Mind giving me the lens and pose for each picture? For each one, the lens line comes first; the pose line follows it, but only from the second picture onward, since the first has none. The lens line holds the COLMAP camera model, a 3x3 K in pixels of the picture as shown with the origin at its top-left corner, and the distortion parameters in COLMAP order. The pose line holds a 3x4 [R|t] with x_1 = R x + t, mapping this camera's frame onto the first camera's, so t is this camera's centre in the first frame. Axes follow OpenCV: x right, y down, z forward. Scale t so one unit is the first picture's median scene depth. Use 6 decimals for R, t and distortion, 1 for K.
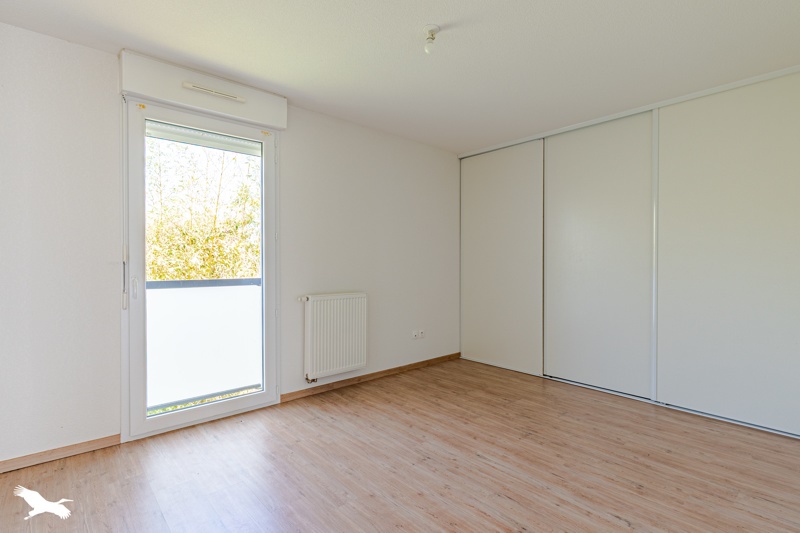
lens RADIAL K [[389.4, 0, 403.1], [0, 389.4, 262.7], [0, 0, 1]] dist [0.003252, 0.000291]
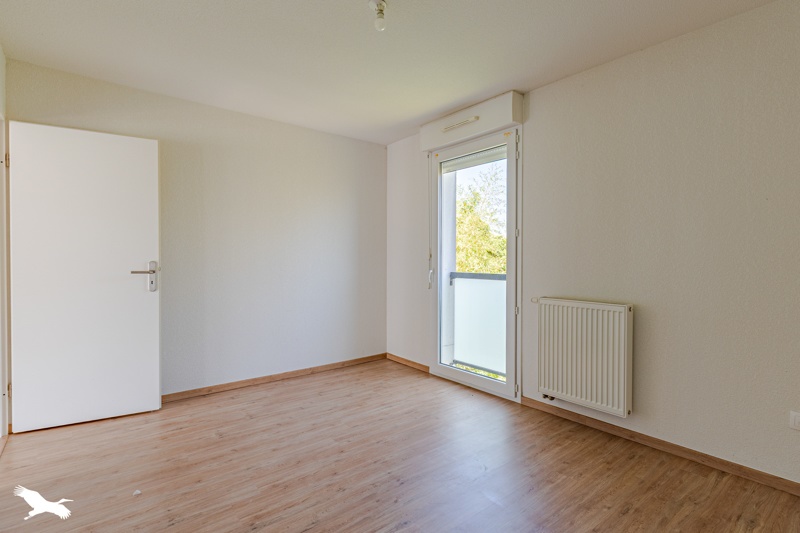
lens RADIAL K [[389.4, 0, 403.1], [0, 389.4, 262.7], [0, 0, 1]] dist [0.003252, 0.000291]
pose [[-0.048080, 0.009874, -0.998795, 0.685560], [-0.007203, 0.999922, 0.010232, -0.001037], [0.998818, 0.007686, -0.048005, 0.765630]]
